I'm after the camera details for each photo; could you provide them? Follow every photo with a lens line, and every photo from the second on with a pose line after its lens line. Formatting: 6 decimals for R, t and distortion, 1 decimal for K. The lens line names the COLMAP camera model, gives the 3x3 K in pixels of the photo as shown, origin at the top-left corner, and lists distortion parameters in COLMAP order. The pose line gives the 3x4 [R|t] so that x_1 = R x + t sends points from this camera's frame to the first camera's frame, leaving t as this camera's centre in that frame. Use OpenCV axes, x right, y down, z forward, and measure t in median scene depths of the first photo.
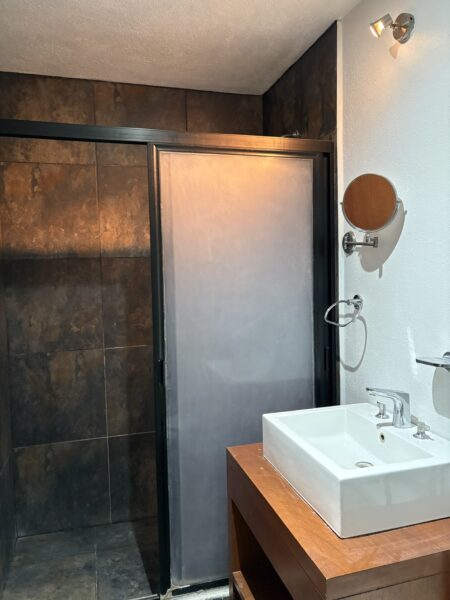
lens RADIAL K [[453.7, 0, 225.6], [0, 453.7, 299.7], [0, 0, 1]] dist [-0.006186, -0.004197]
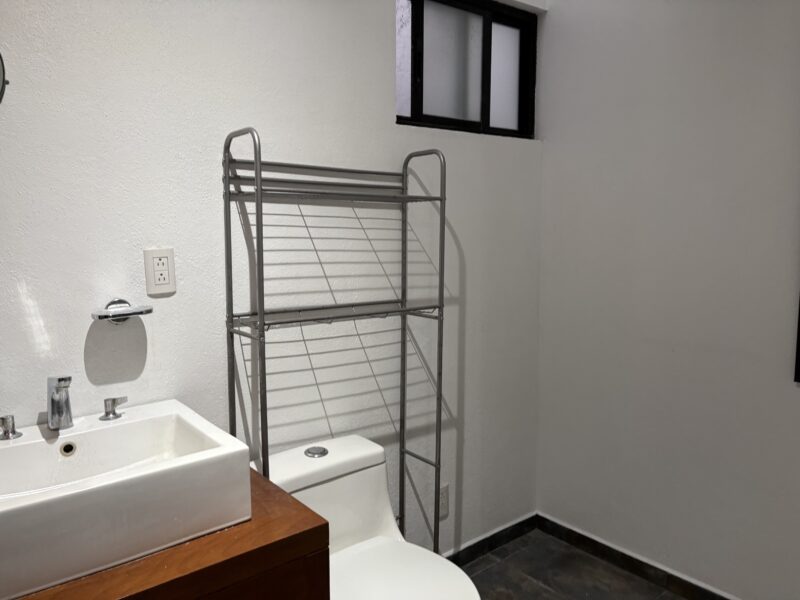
lens RADIAL K [[605.0, 0, 401.0], [0, 605.0, 300.8], [0, 0, 1]] dist [-0.006186, -0.004197]
pose [[-0.387830, -0.092142, 0.917114, -0.633510], [0.082596, 0.987514, 0.134144, 0.015162], [-0.918023, 0.127775, -0.375377, 0.875409]]
